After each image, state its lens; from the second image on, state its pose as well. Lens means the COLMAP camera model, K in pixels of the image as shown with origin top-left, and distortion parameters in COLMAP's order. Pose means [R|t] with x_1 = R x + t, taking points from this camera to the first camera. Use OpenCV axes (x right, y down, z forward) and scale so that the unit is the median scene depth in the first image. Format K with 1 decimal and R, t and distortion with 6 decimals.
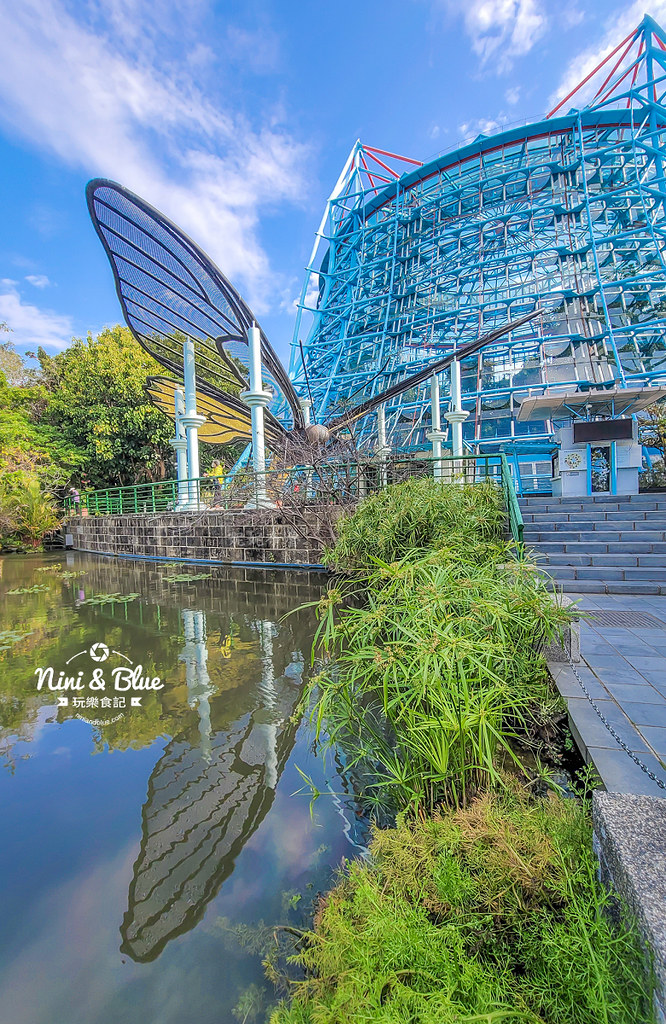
lens RADIAL K [[431.9, 0, 340.3], [0, 431.9, 514.7], [0, 0, 1]] dist [-0.002749, -0.000420]
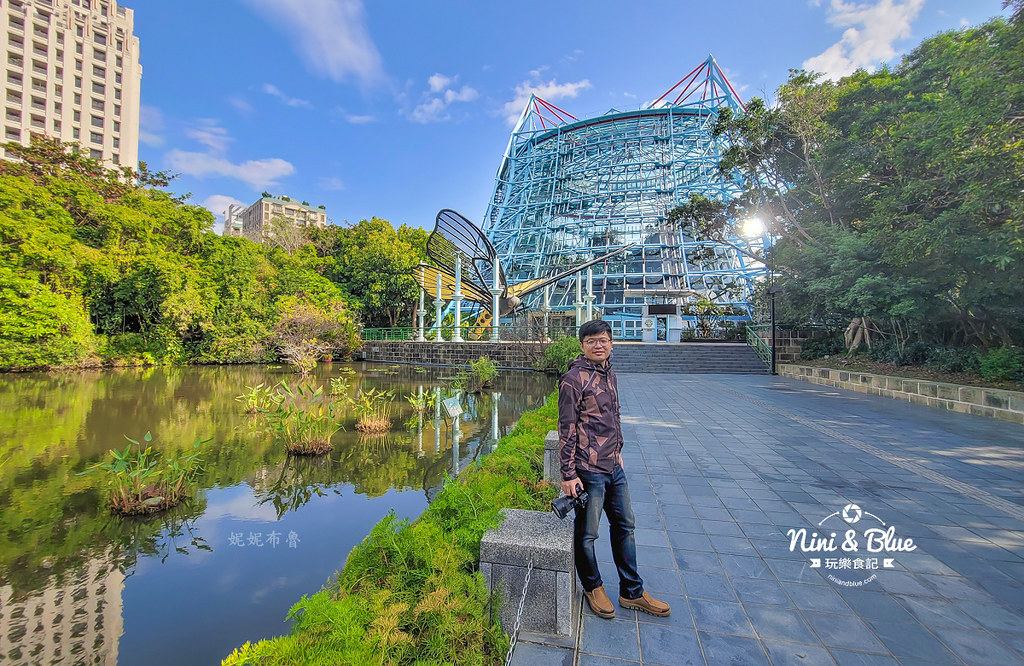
lens RADIAL K [[431.9, 0, 506.0], [0, 431.9, 329.5], [0, 0, 1]] dist [-0.002749, -0.000420]
pose [[0.997321, 0.044209, 0.058287, -0.153958], [-0.041987, 0.998364, -0.038816, 0.001015], [-0.059907, 0.036265, 0.997545, -0.664618]]
